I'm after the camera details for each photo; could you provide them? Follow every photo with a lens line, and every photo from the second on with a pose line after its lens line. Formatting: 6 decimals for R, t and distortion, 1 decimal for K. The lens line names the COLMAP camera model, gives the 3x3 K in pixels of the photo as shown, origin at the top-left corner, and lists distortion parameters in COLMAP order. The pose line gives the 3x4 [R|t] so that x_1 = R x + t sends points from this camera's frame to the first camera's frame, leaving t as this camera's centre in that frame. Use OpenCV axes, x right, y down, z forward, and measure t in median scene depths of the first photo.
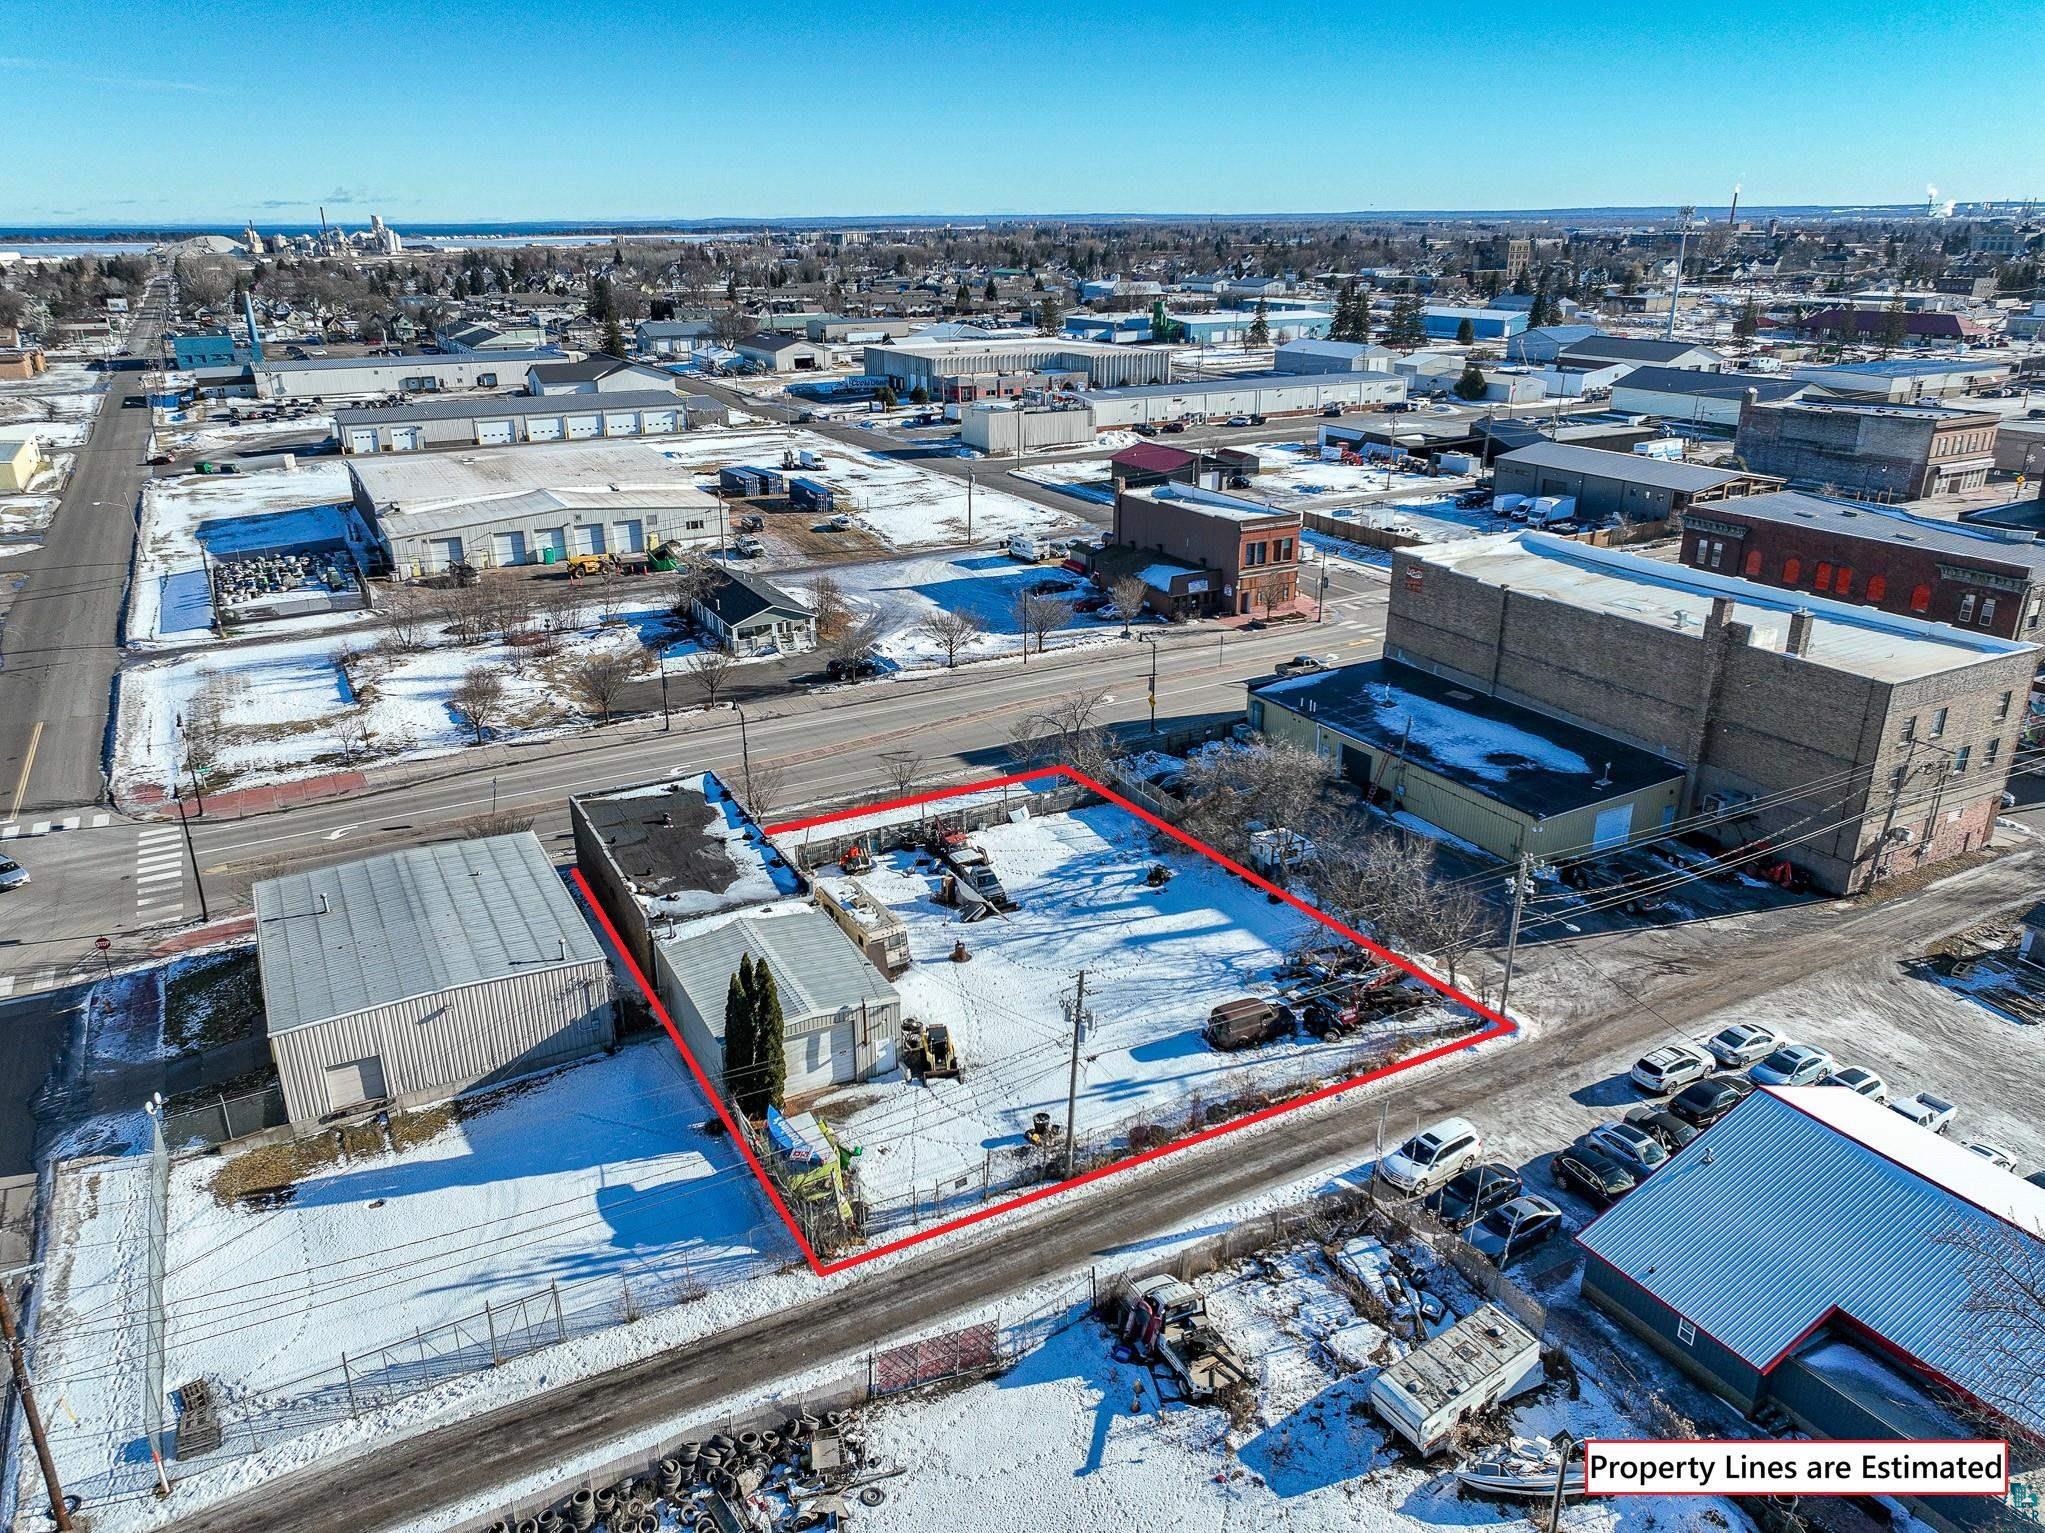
lens RADIAL K [[1435.3, 0, 1017.5], [0, 1435.3, 764.0], [0, 0, 1]] dist [0.002387, 0.014201]
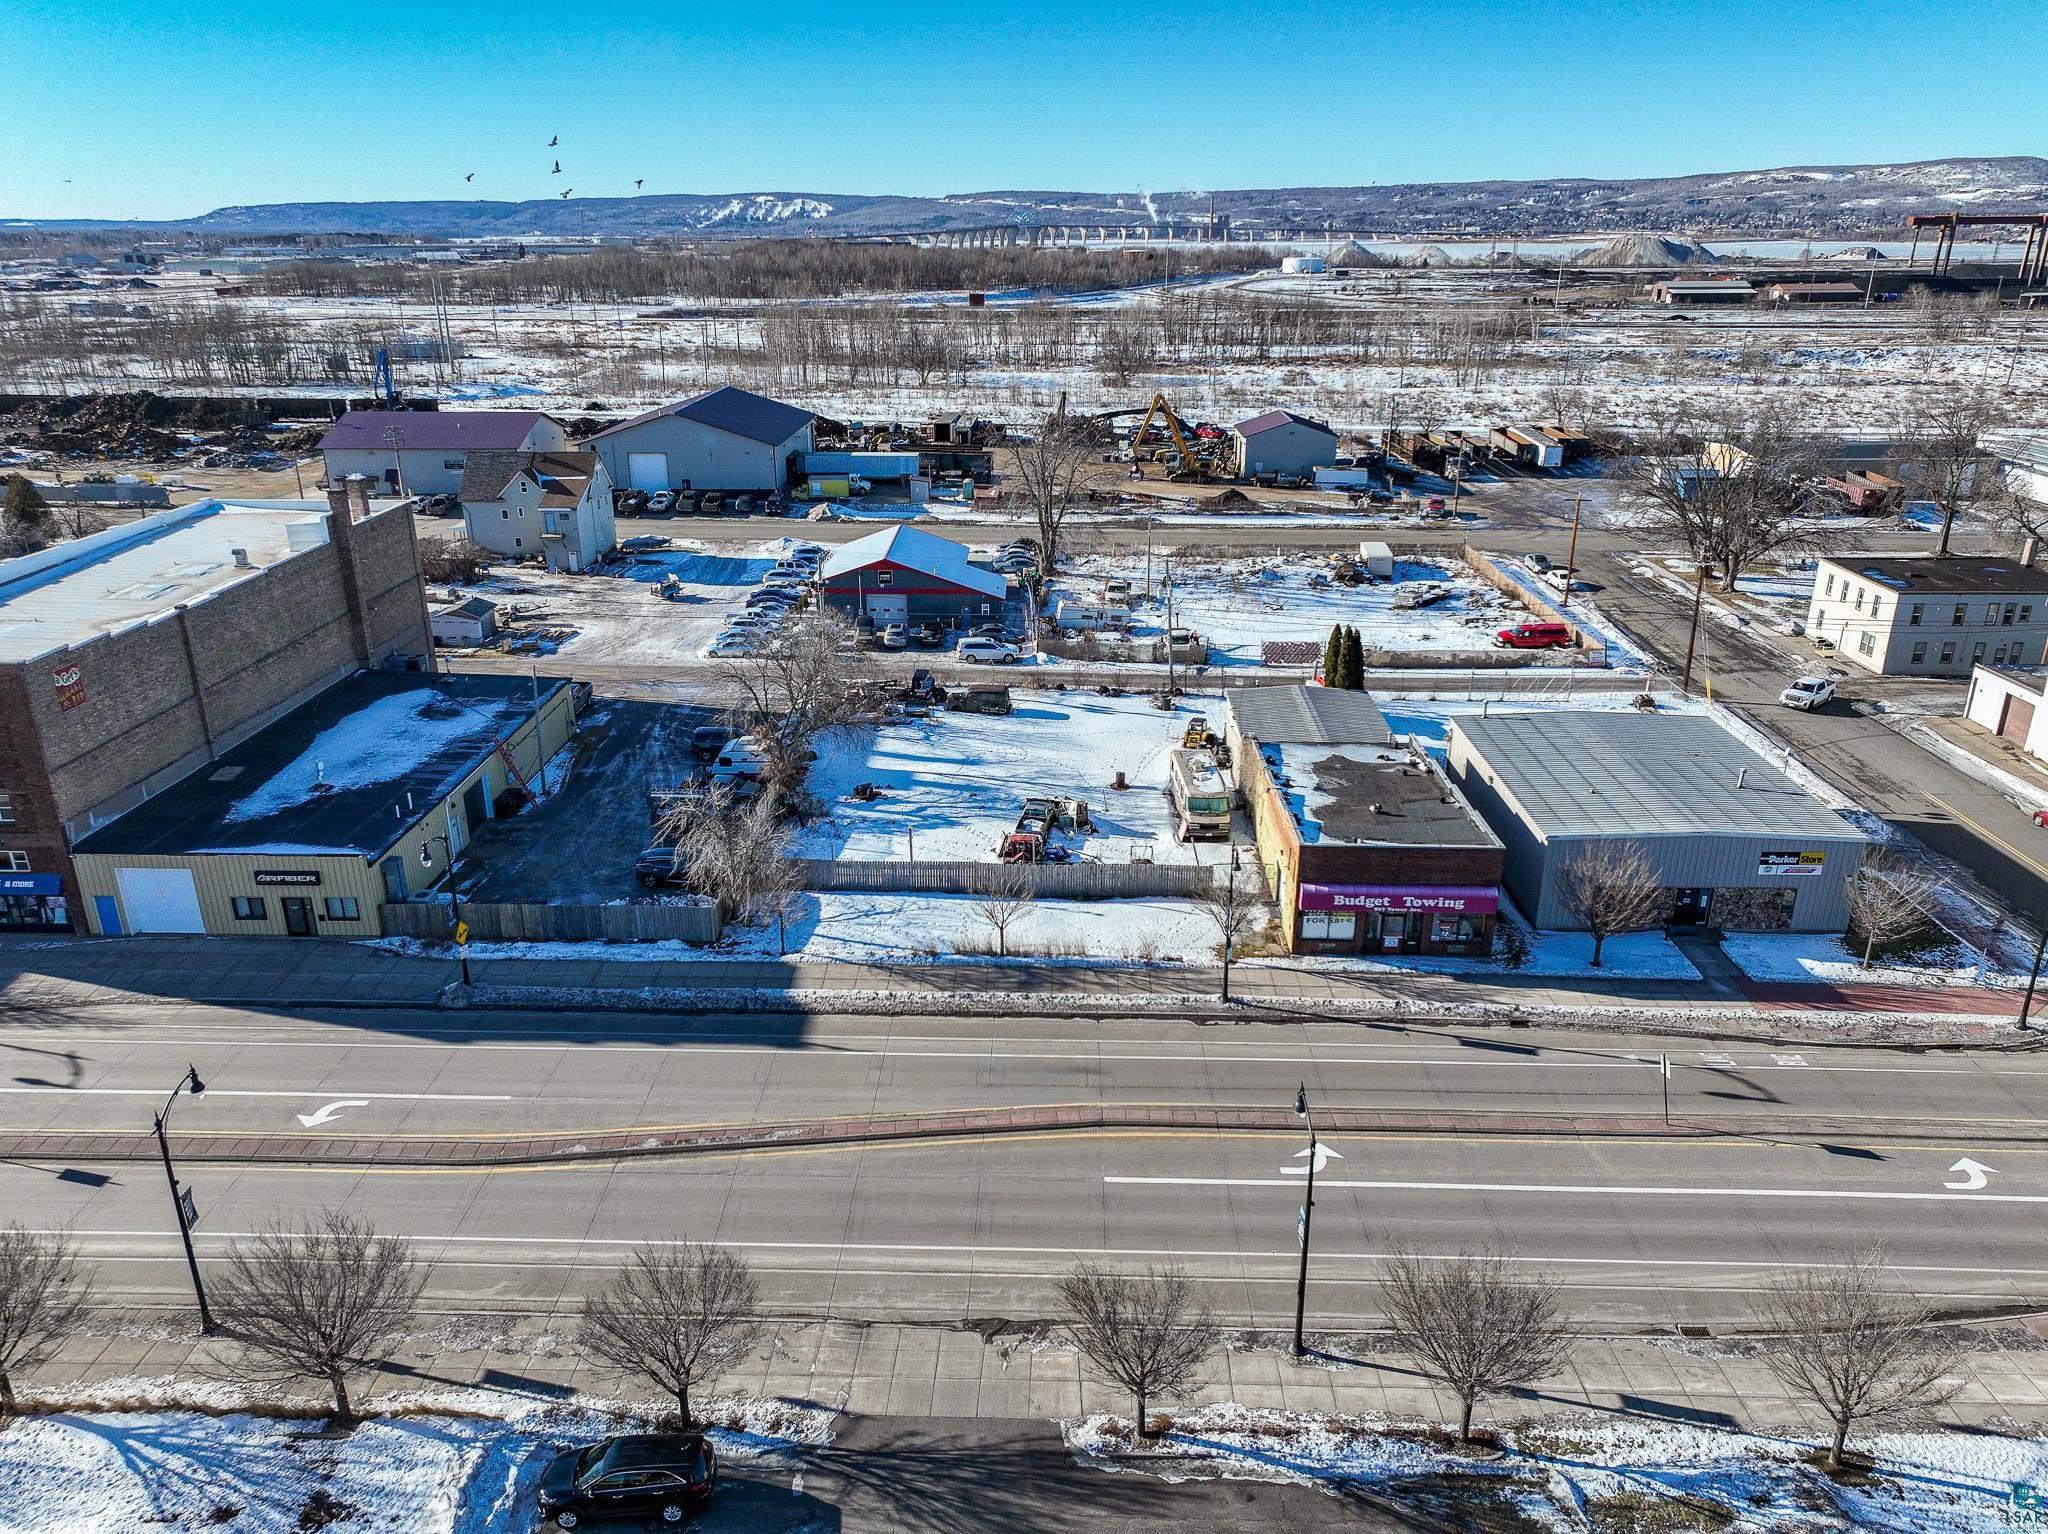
lens RADIAL K [[1434.6, 0, 1019.6], [0, 1434.6, 765.1], [0, 0, 1]] dist [0.003212, 0.008985]
pose [[-0.864881, -0.168510, 0.472848, -0.411464], [0.185604, 0.767867, 0.613133, -0.472035], [-0.466403, 0.618049, -0.632838, 1.458732]]
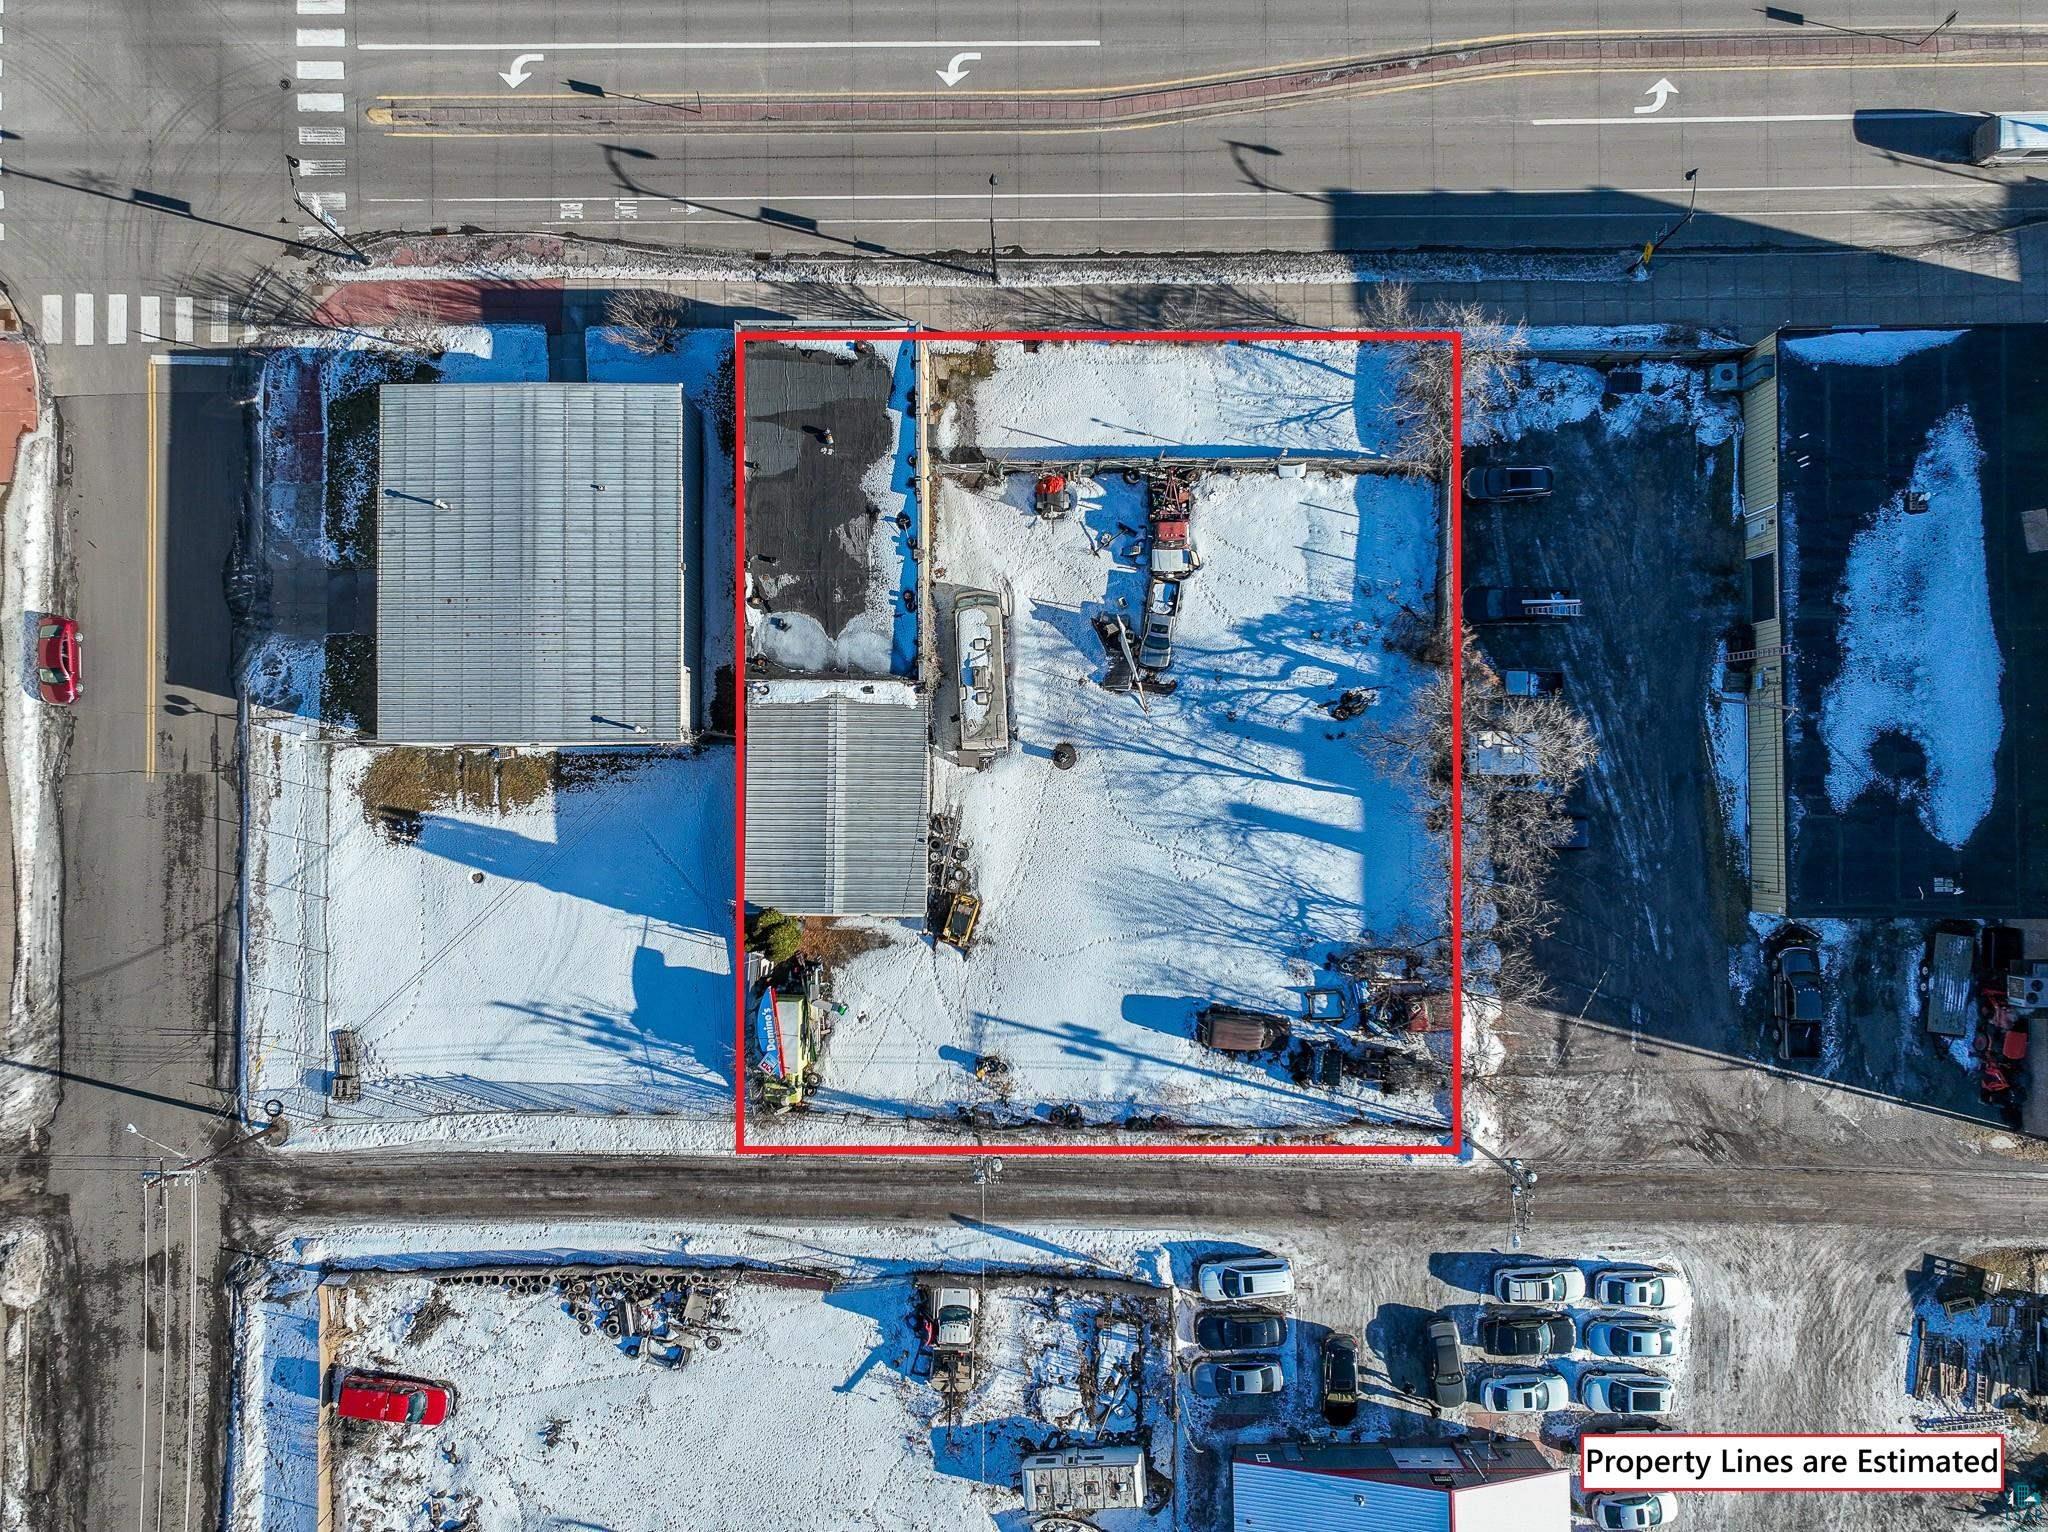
lens RADIAL K [[1434.6, 0, 1019.6], [0, 1434.6, 764.1], [0, 0, 1]] dist [0.003212, 0.008985]
pose [[0.879338, 0.476097, -0.009842, -0.046122], [-0.171286, 0.335512, 0.926333, -0.621939], [0.444326, -0.812874, 0.376577, 0.537469]]
